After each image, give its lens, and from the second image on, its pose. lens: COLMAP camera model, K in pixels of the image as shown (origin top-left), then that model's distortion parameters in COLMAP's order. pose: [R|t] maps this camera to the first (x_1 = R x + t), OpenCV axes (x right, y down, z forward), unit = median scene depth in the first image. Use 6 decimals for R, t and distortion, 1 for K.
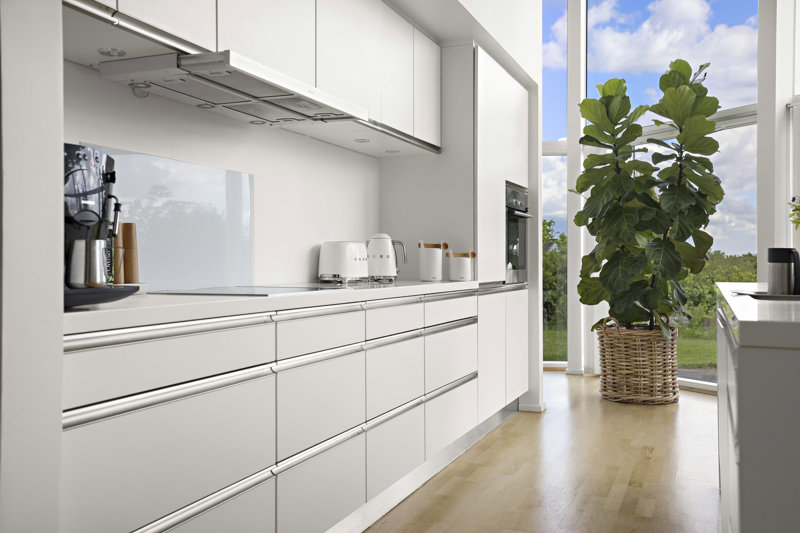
lens RADIAL K [[767.5, 0, 393.5], [0, 767.5, 258.6], [0, 0, 1]] dist [0.067640, 0.000000]
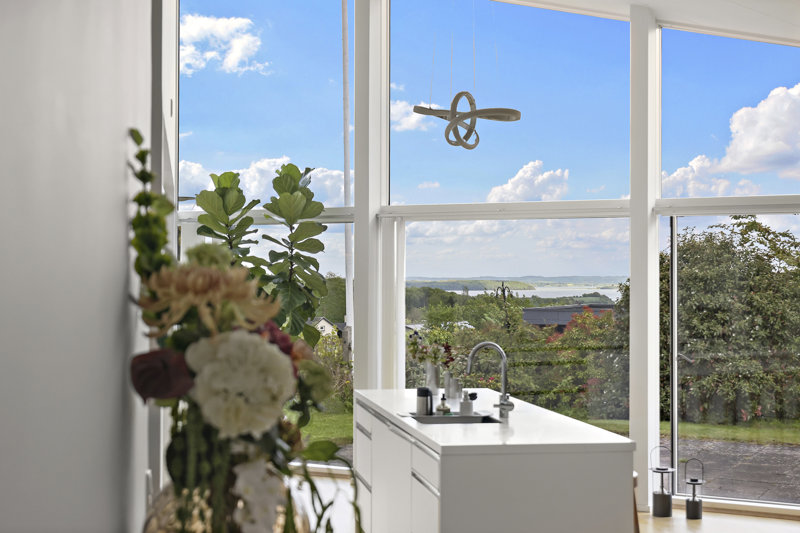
lens RADIAL K [[1220.3, 0, 395.5], [0, 1220.3, 265.4], [0, 0, 1]] dist [-0.002133, 0.000000]
pose [[0.853040, 0.013716, 0.521665, -0.384362], [-0.010291, 0.999902, -0.009463, -0.102023], [-0.521744, 0.002704, 0.853098, -0.507858]]
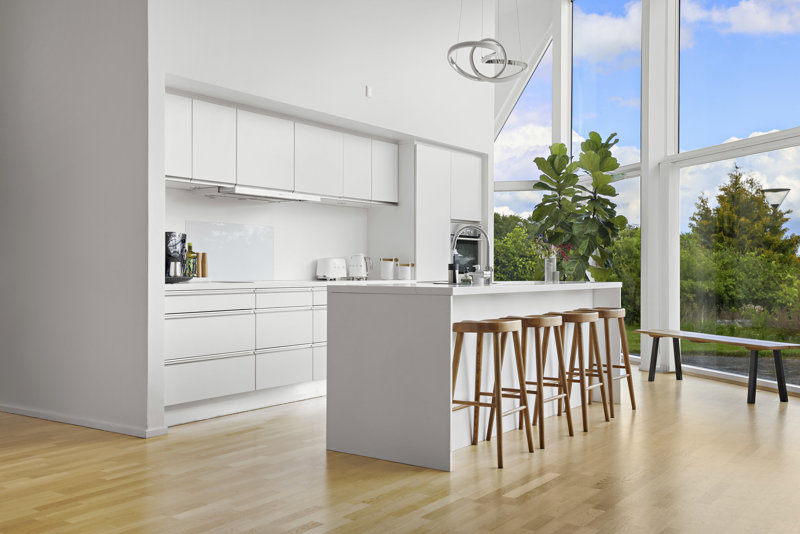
lens RADIAL K [[767.5, 0, 387.9], [0, 767.5, 269.4], [0, 0, 1]] dist [0.067640, 0.000000]
pose [[0.973944, 0.005987, -0.226708, 0.322821], [-0.004375, 0.999961, 0.007610, -0.005794], [0.226745, -0.006420, 0.973933, -0.515154]]
